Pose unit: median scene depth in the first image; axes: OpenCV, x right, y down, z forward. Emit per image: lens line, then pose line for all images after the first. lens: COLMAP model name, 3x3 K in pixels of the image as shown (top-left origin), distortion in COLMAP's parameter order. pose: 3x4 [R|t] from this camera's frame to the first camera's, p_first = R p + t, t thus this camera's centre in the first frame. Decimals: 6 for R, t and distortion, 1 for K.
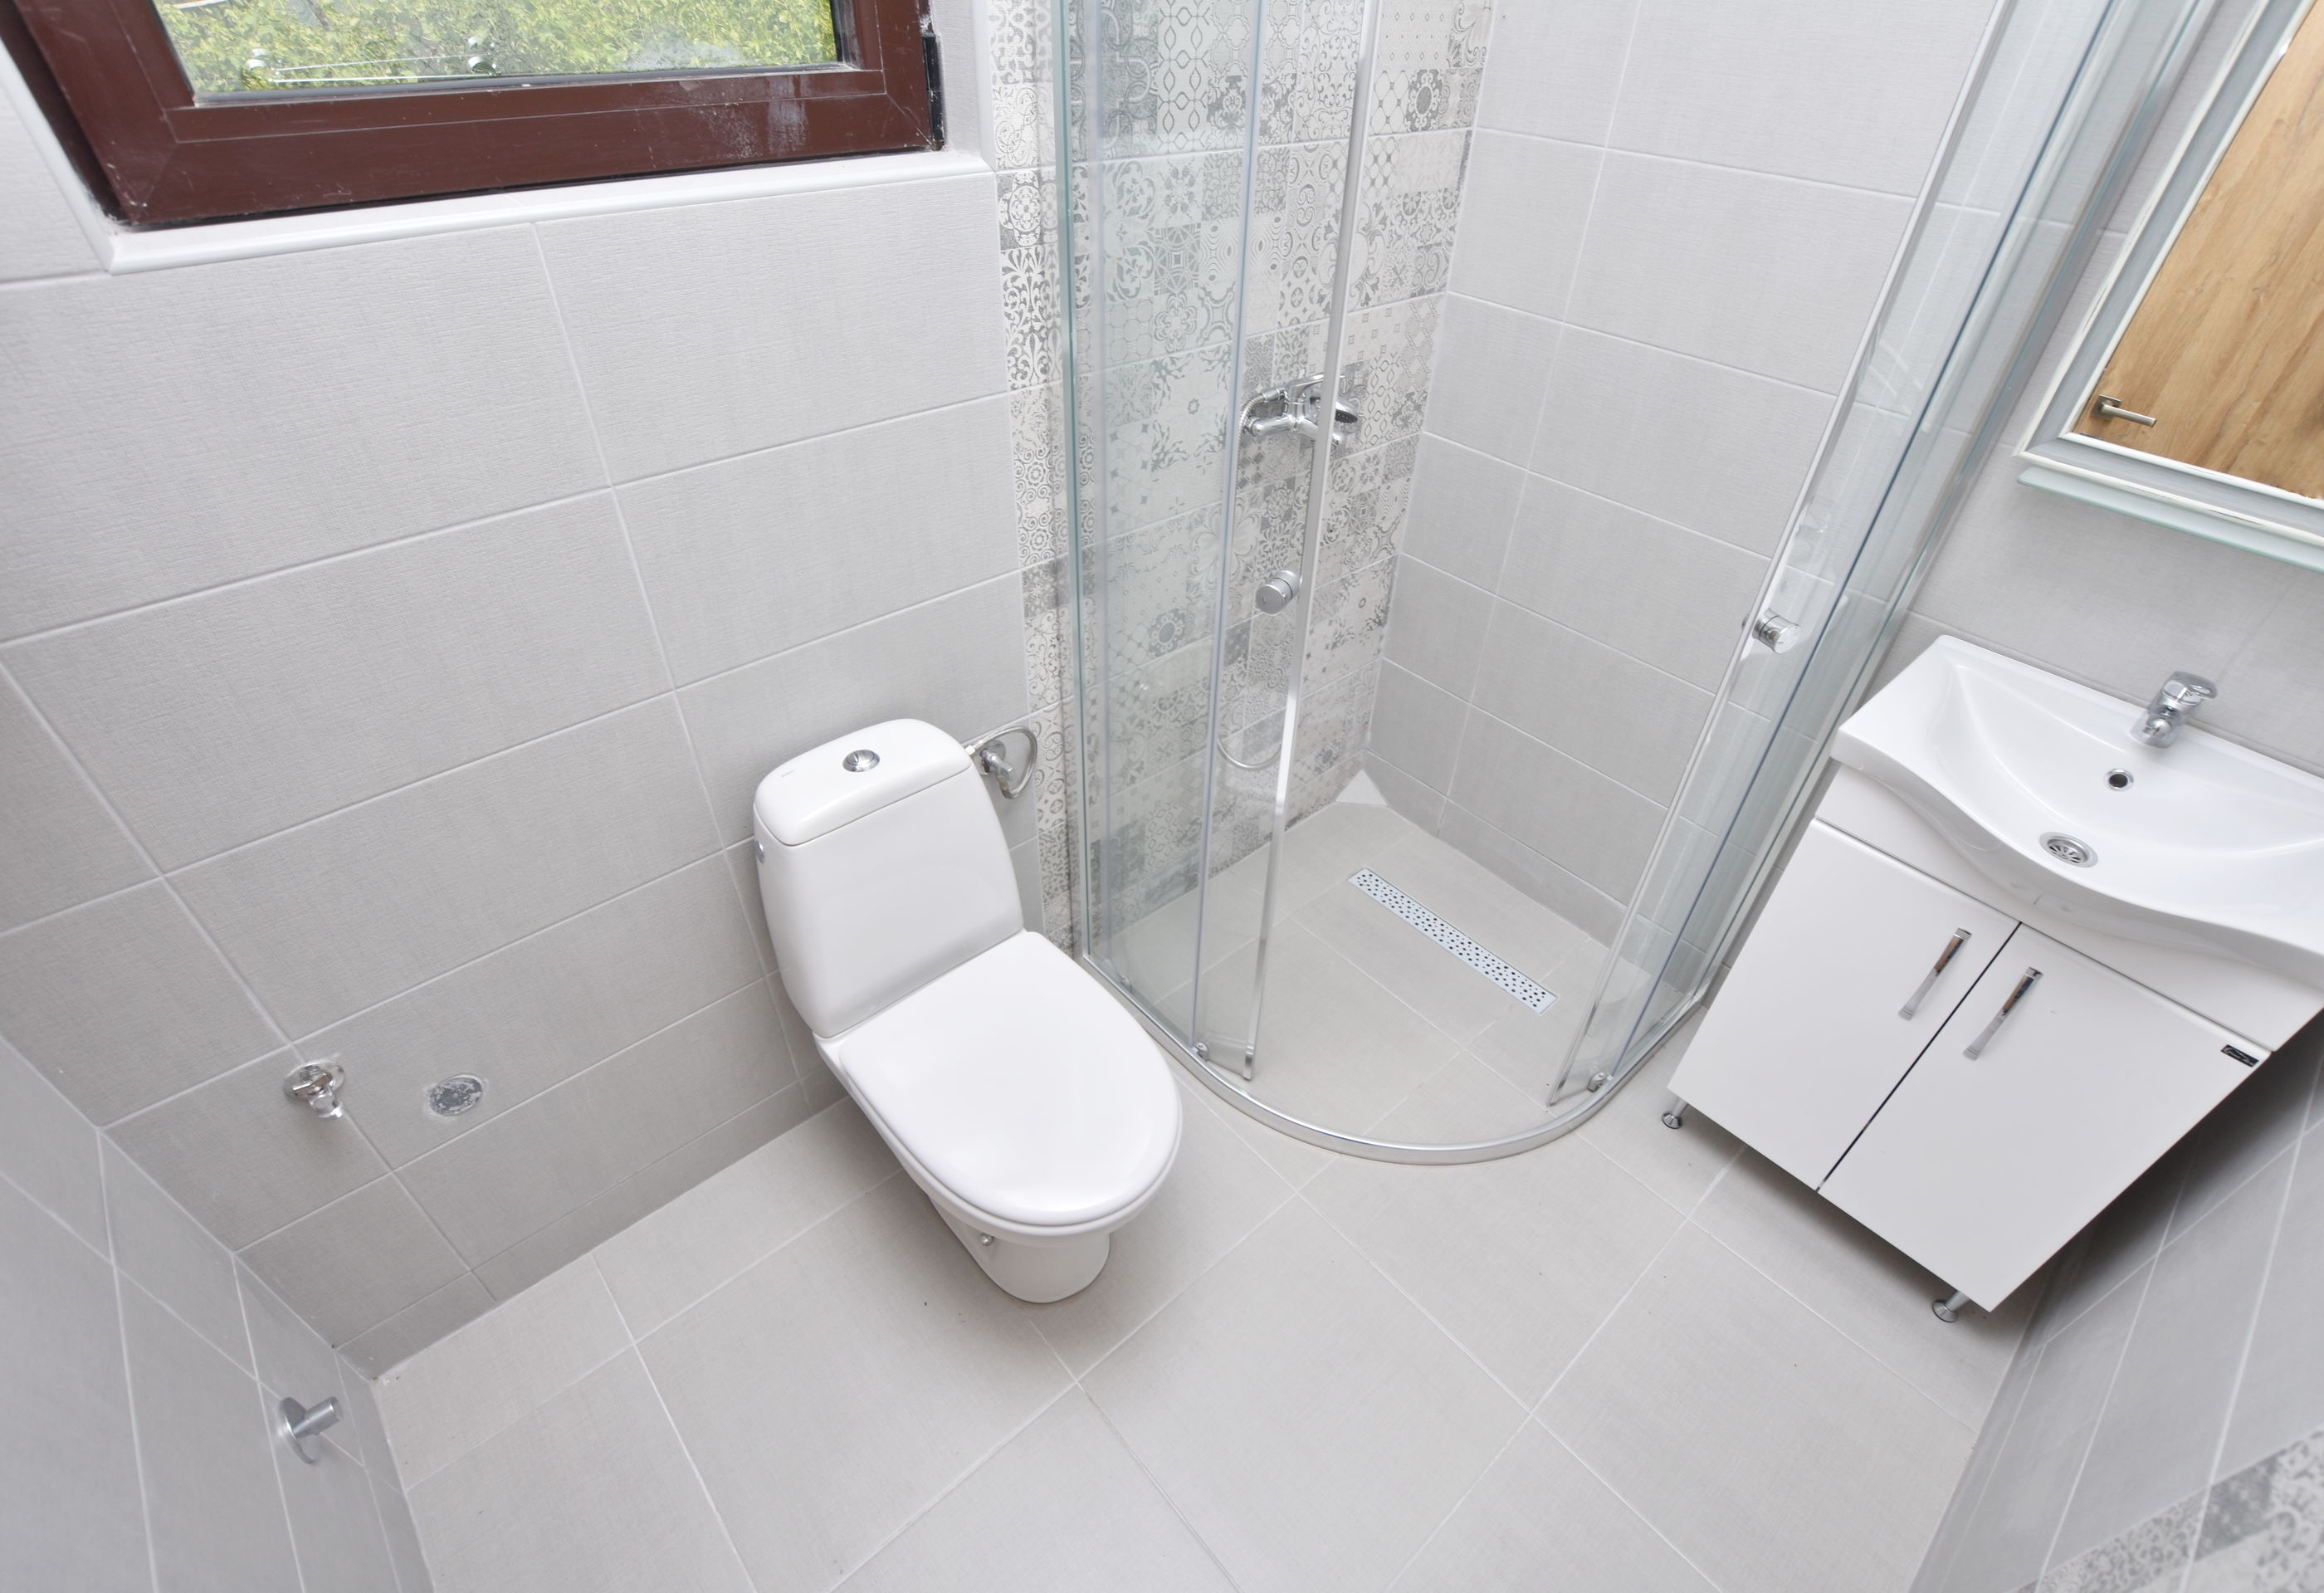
lens RADIAL K [[1038.9, 0, 1165.8], [0, 1038.9, 795.0], [0, 0, 1]] dist [-0.028242, 0.001278]
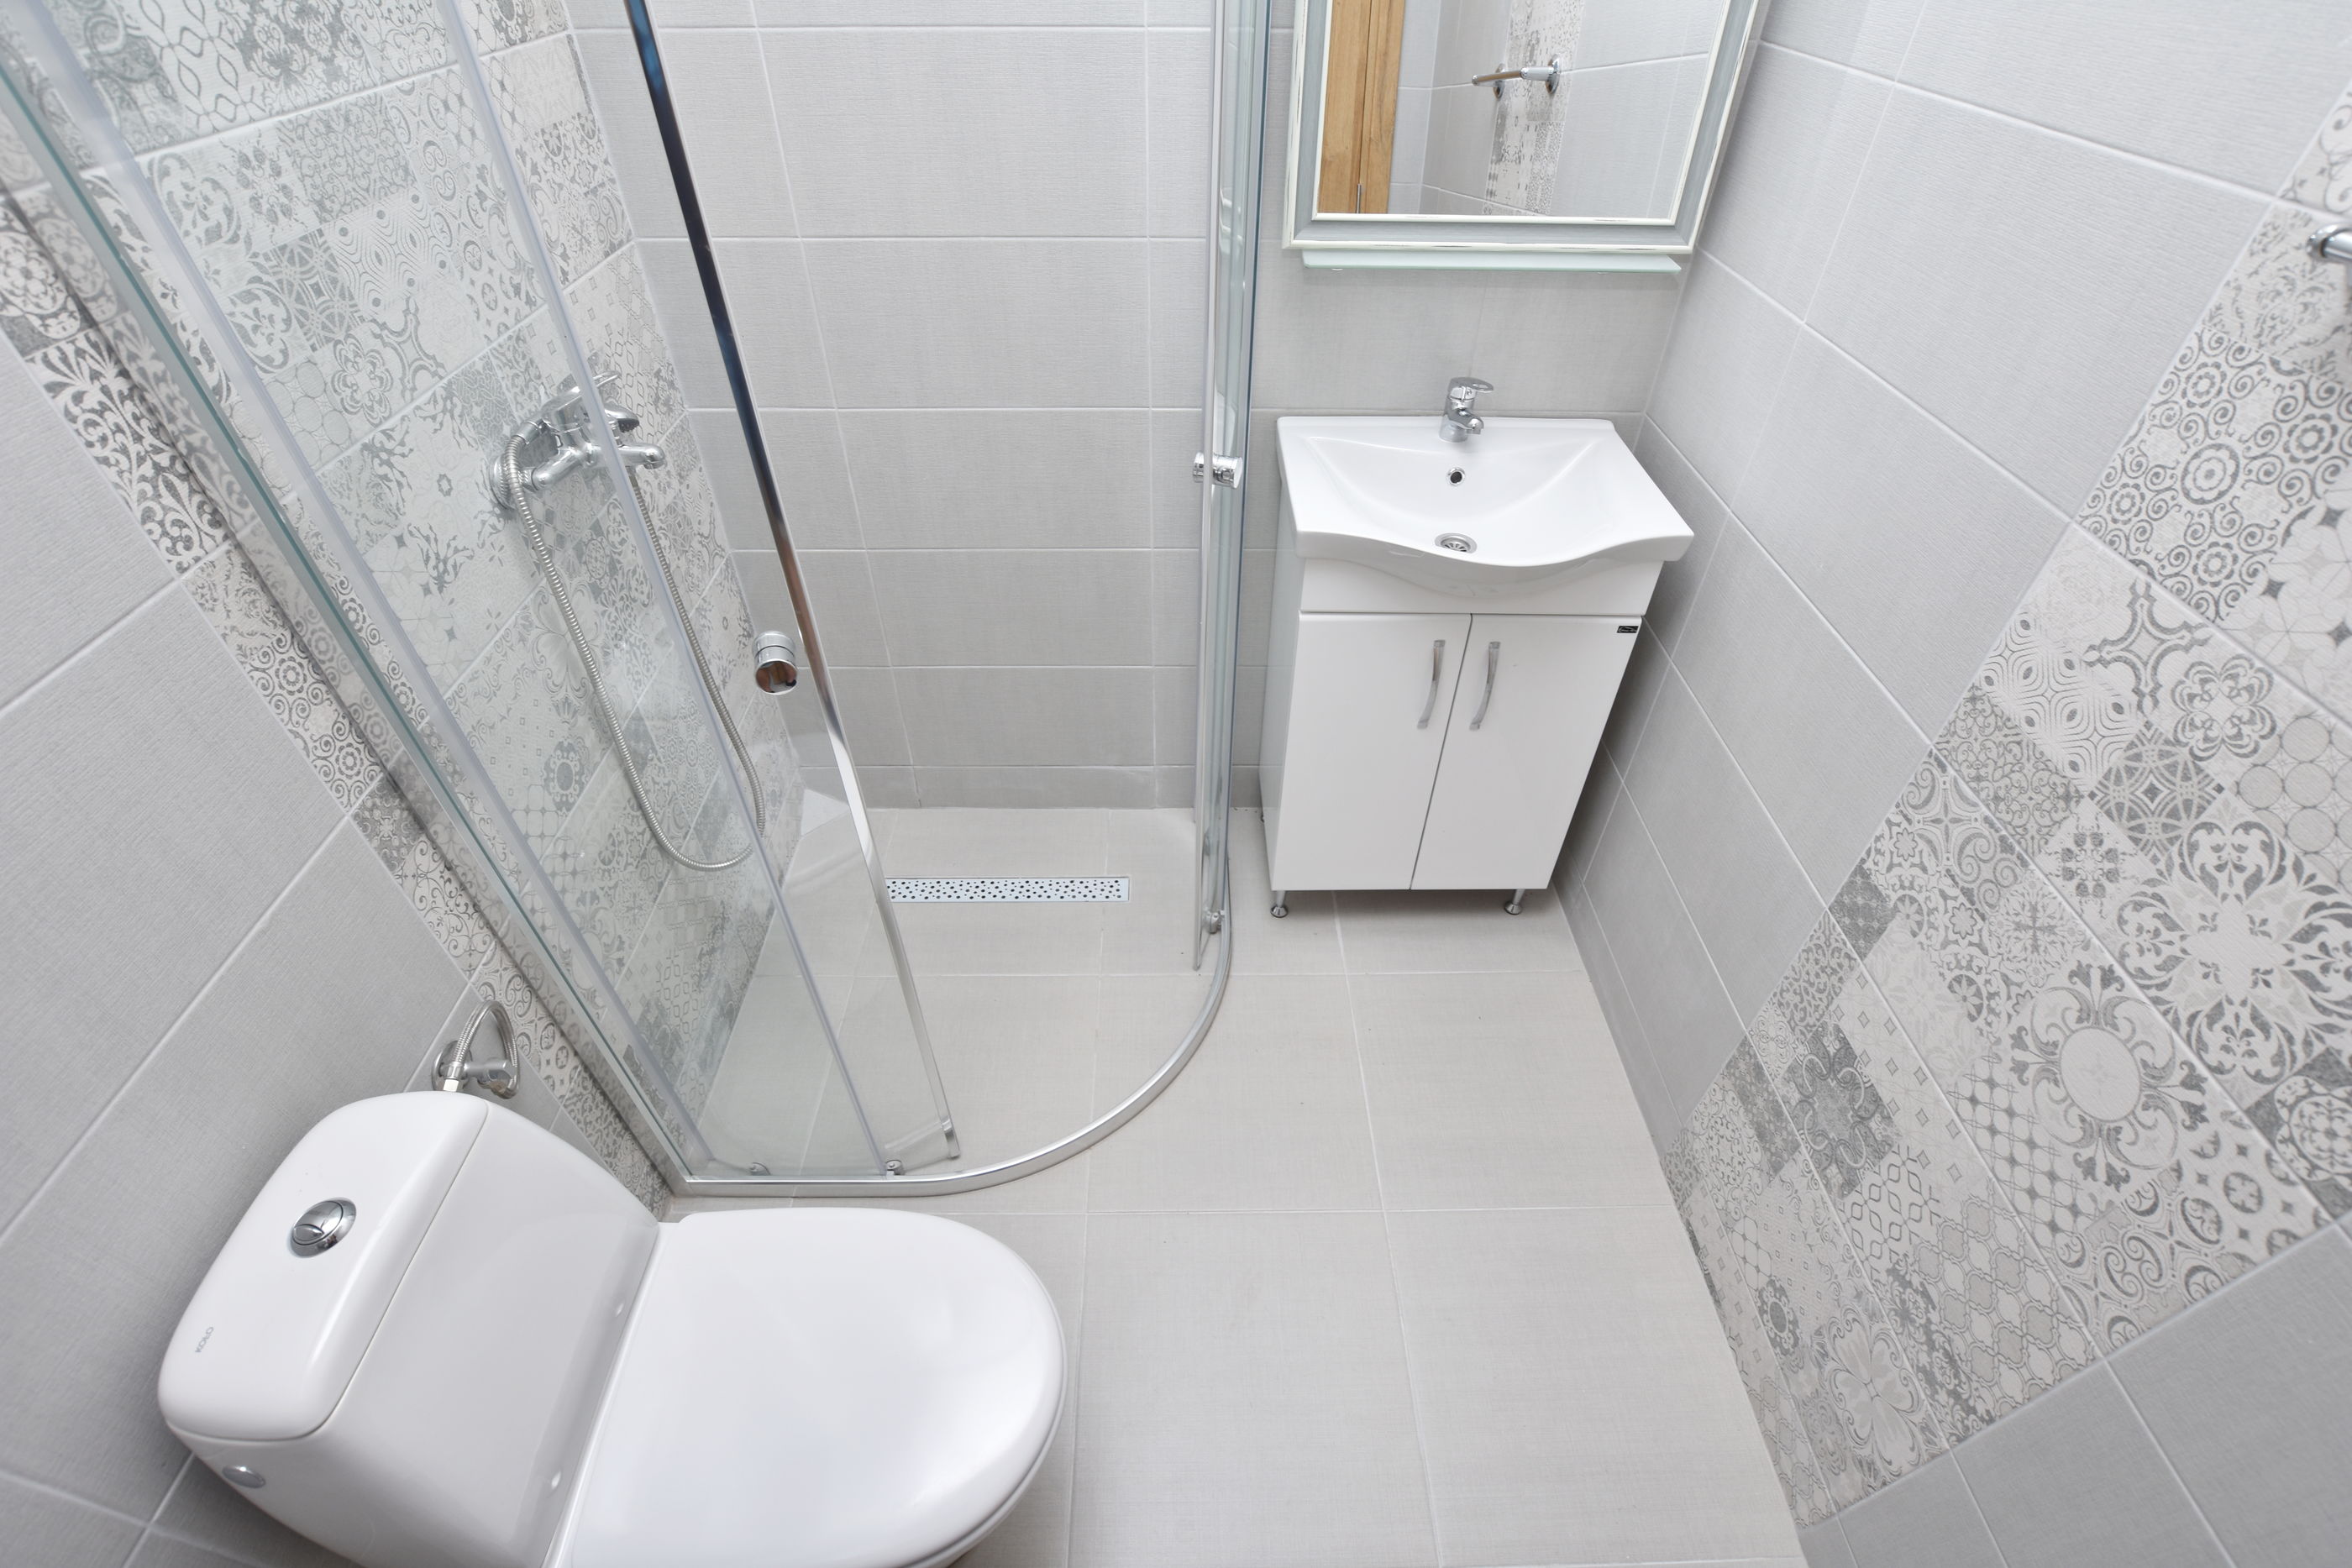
lens RADIAL K [[1034.1, 0, 1177.4], [0, 1034.1, 790.9], [0, 0, 1]] dist [-0.034070, 0.005343]
pose [[0.656106, -0.527696, 0.539502, -0.147281], [0.486746, 0.842217, 0.231840, -0.137659], [-0.576718, 0.110489, 0.809437, 0.209586]]
